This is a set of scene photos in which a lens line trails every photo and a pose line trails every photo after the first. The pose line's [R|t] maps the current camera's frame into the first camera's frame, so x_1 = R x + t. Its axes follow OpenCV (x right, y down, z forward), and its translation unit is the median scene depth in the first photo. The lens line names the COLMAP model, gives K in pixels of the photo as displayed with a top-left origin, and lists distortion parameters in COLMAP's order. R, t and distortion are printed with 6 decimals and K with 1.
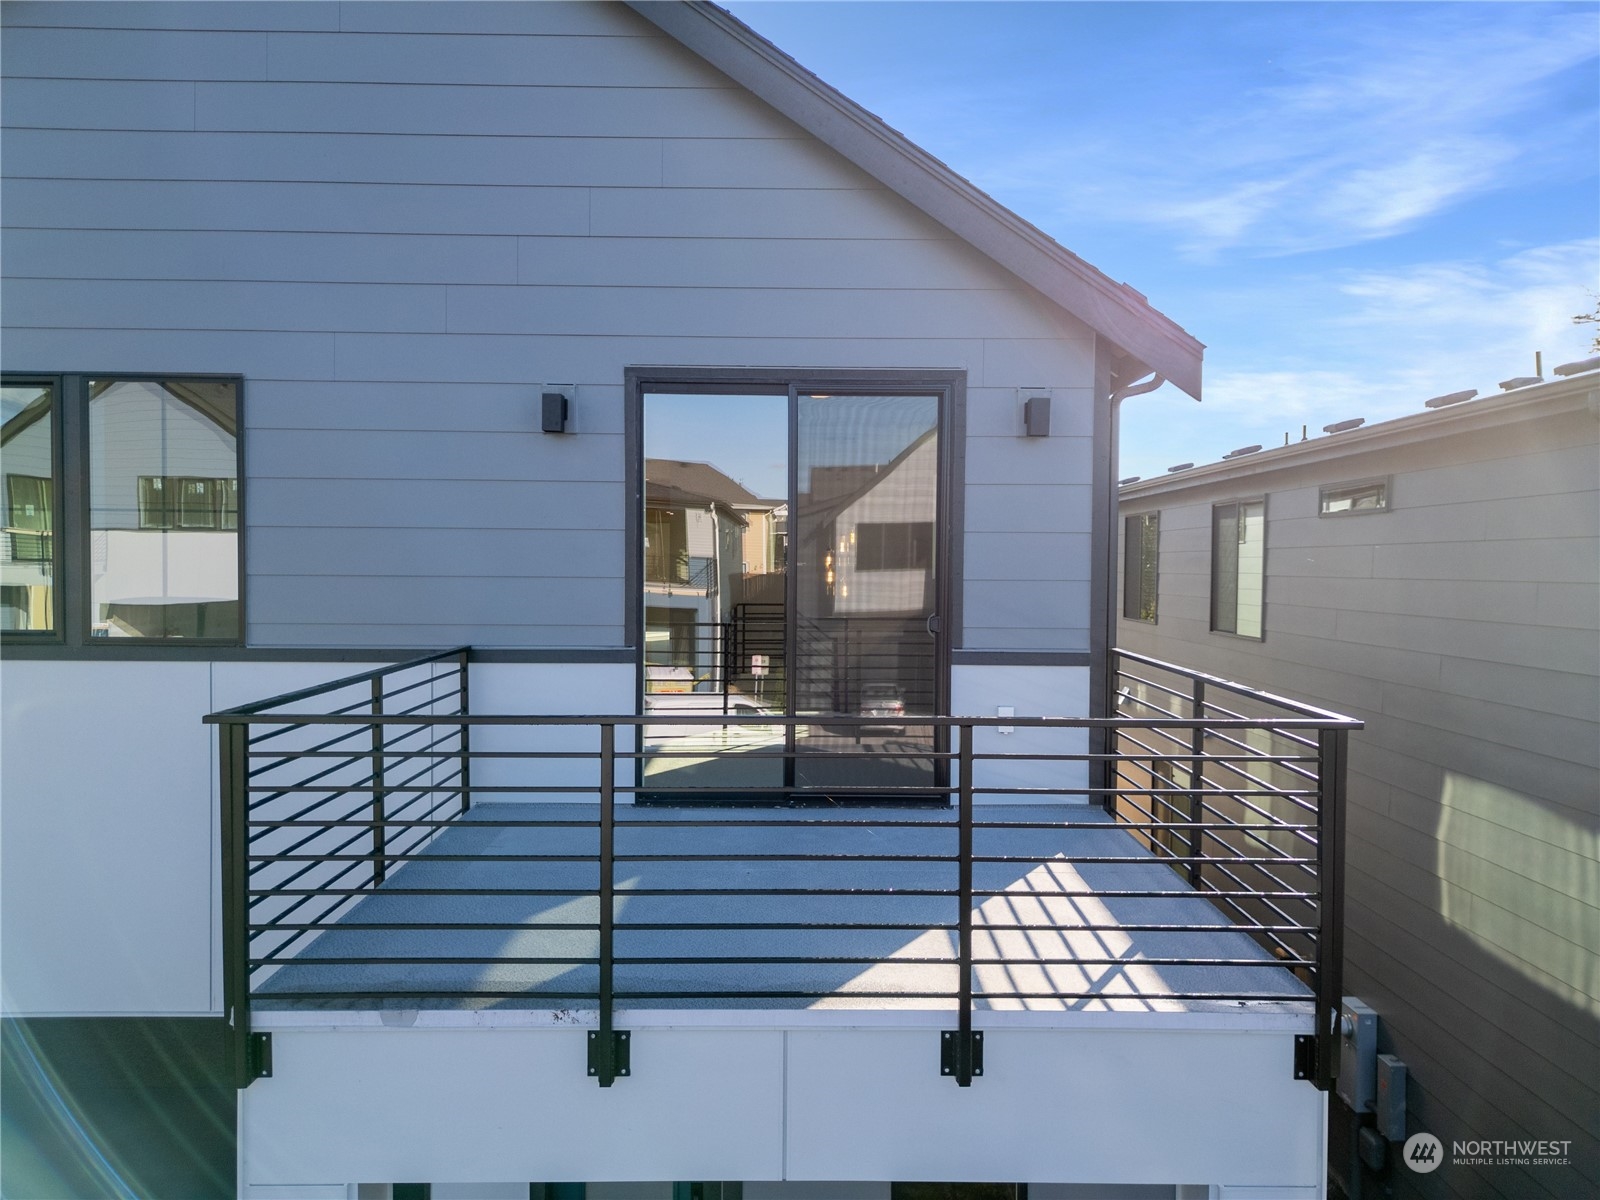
lens RADIAL K [[1109.8, 0, 800.0], [0, 1109.8, 600.0], [0, 0, 1]] dist [0.094123, -0.073786]
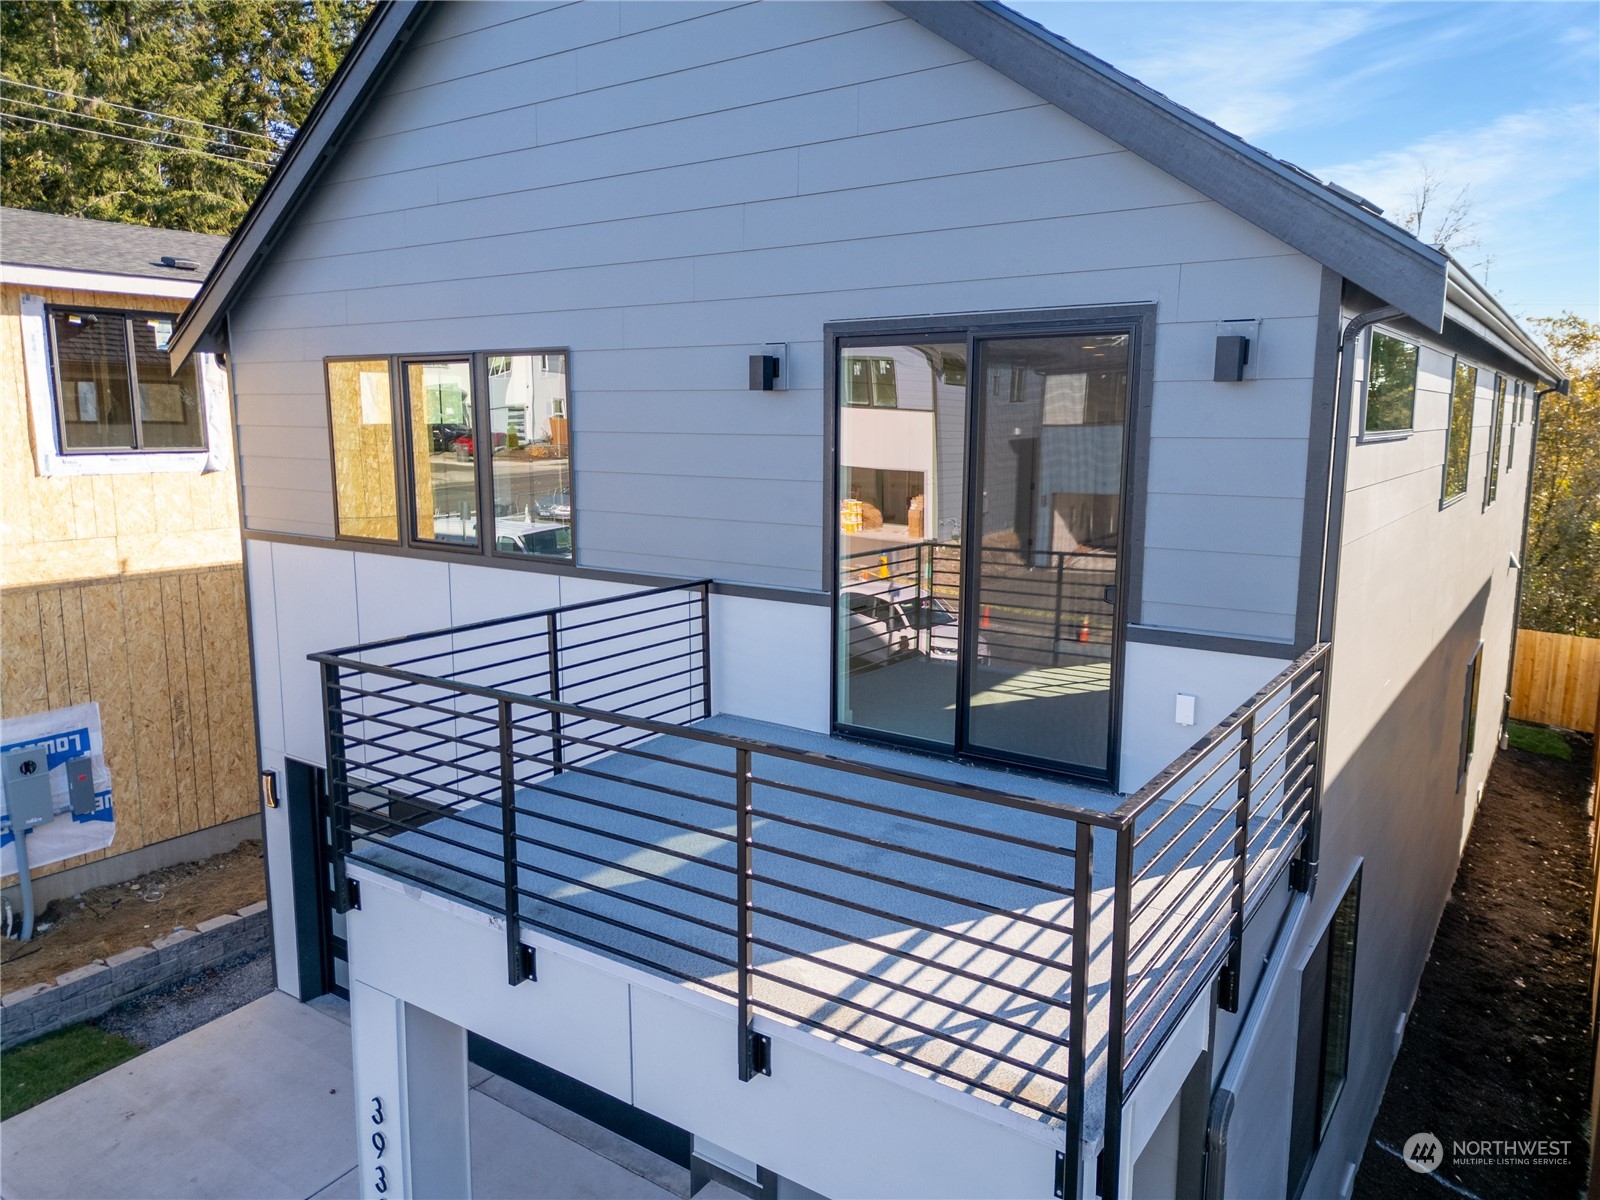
lens RADIAL K [[1109.8, 0, 800.0], [0, 1109.8, 600.0], [0, 0, 1]] dist [0.094123, -0.073786]
pose [[0.822617, 0.087878, -0.561765, 0.428894], [-0.012883, 0.990612, 0.136097, -0.095128], [0.568450, -0.104718, 0.816026, 0.118004]]
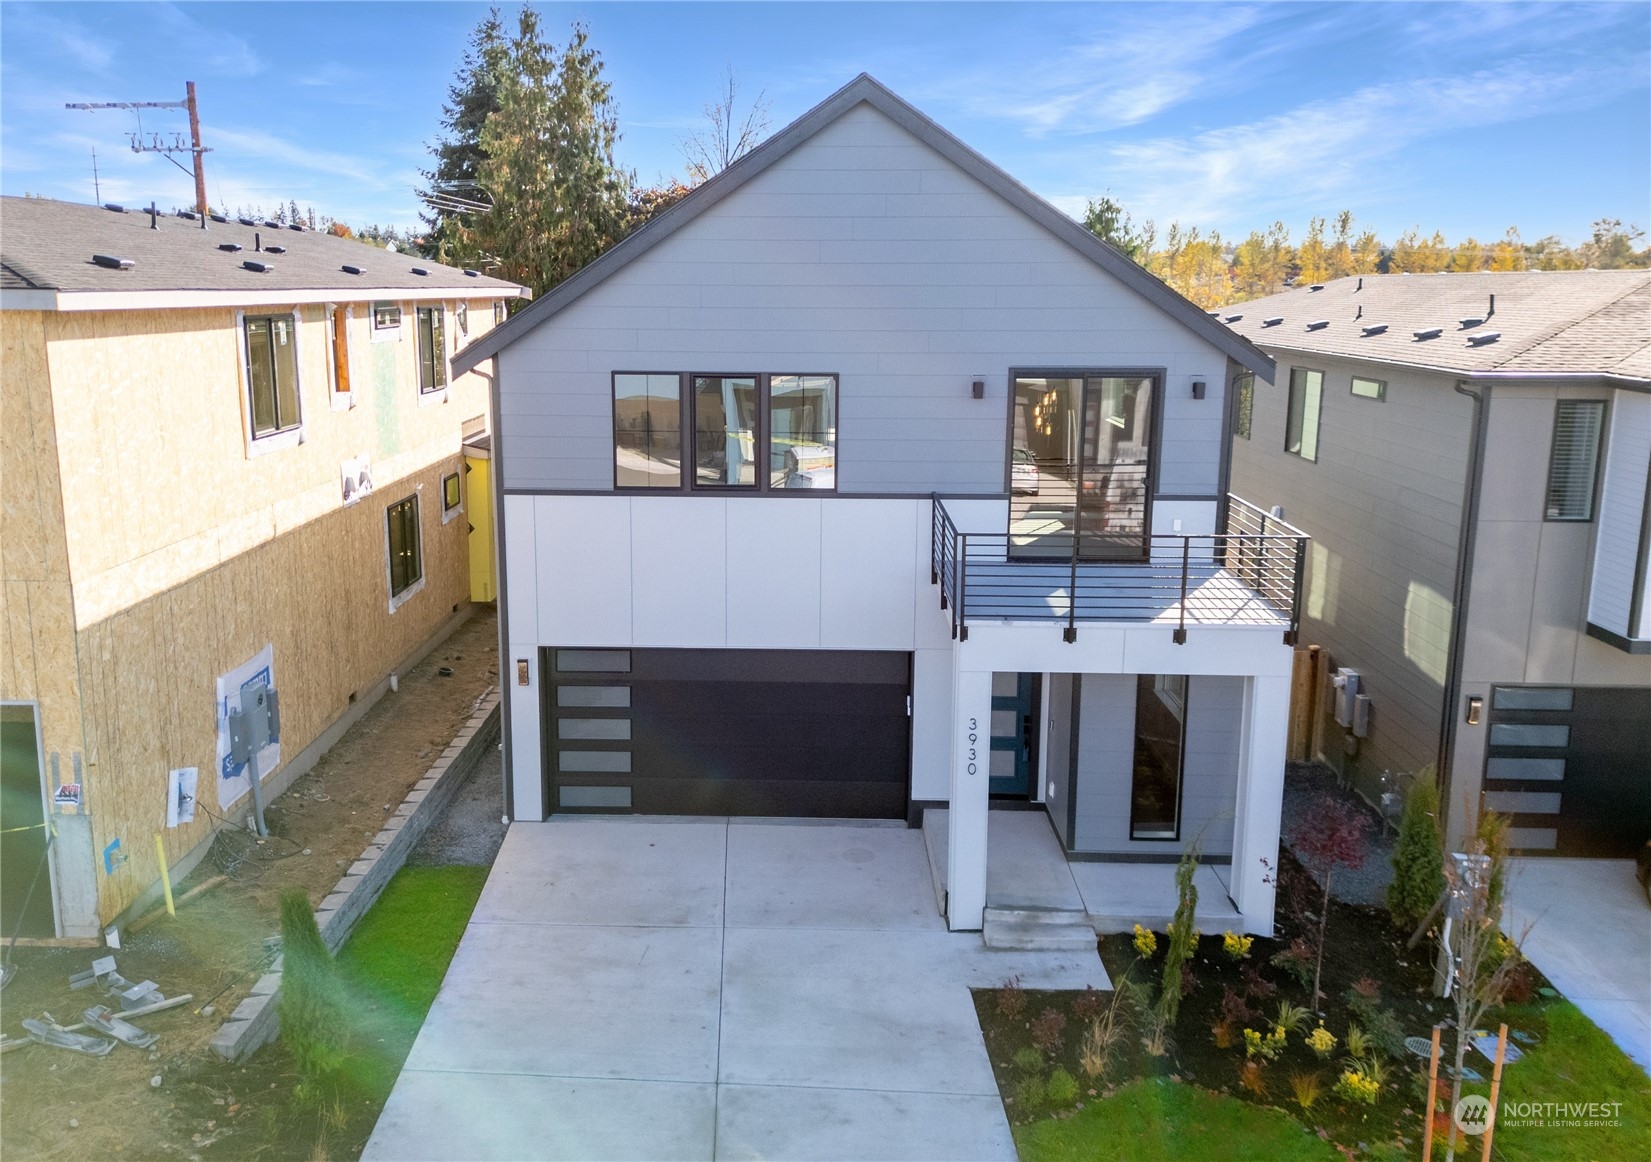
lens RADIAL K [[1316.1, 0, 760.6], [0, 1316.1, 537.5], [0, 0, 1]] dist [0.077905, 0.000149]
pose [[0.999279, 0.002434, -0.037888, -0.549981], [0.003593, 0.987401, 0.158200, -0.292014], [0.037796, -0.158222, 0.986680, -1.660444]]
